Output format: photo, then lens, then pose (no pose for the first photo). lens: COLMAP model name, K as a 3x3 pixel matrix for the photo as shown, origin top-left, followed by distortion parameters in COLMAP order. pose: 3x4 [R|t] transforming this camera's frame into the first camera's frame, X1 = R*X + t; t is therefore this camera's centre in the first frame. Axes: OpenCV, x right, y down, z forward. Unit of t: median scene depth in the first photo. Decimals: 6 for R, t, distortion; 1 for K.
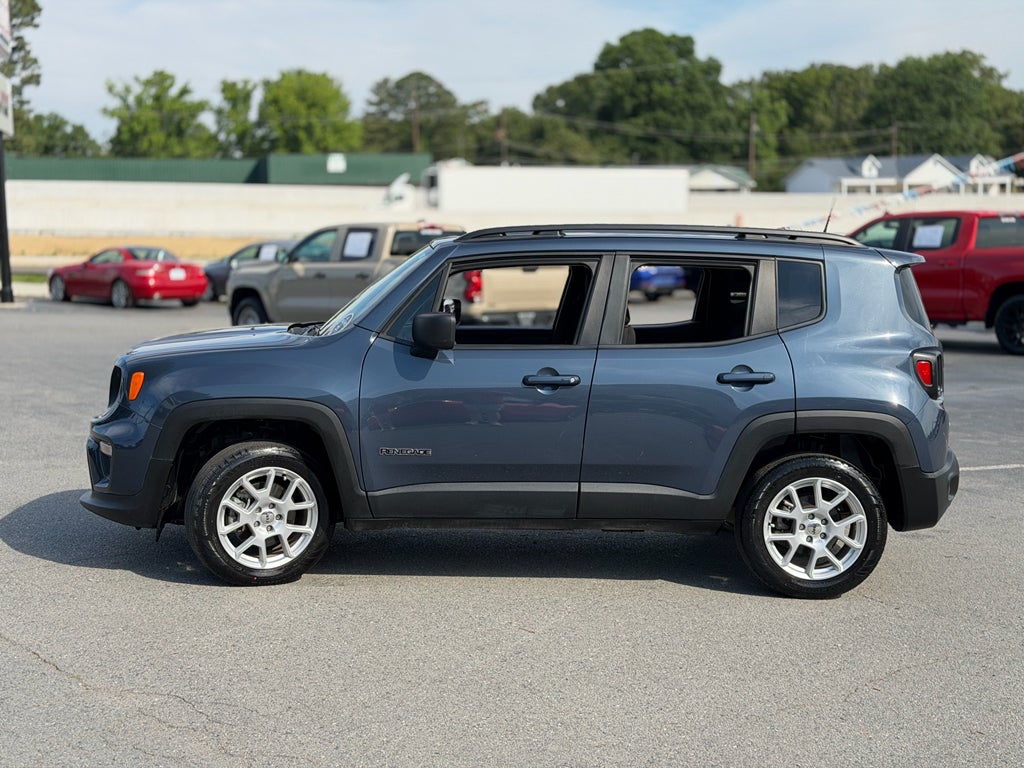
lens RADIAL K [[1399.7, 0, 512.0], [0, 1399.7, 384.0], [0, 0, 1]] dist [0.189283, -0.399115]
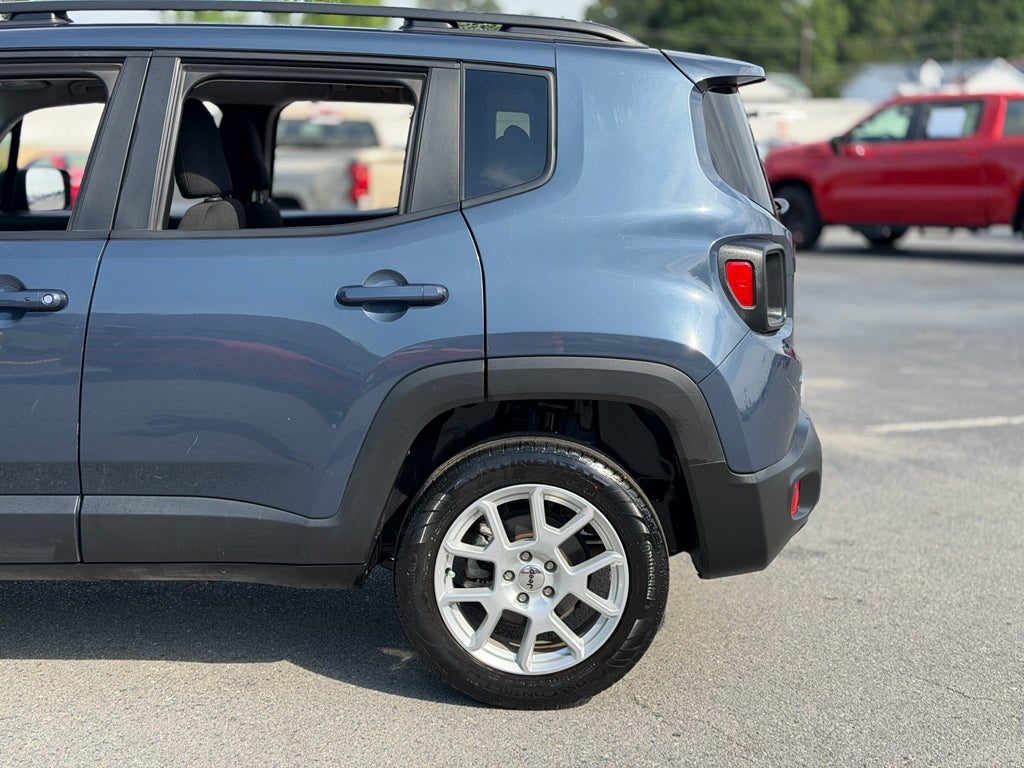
lens RADIAL K [[1399.7, 0, 512.0], [0, 1399.7, 384.0], [0, 0, 1]] dist [0.189283, -0.399115]
pose [[0.999175, -0.002053, -0.040553, 0.227995], [0.004352, 0.998383, 0.056684, -0.000780], [0.040371, -0.056814, 0.997568, 0.475945]]
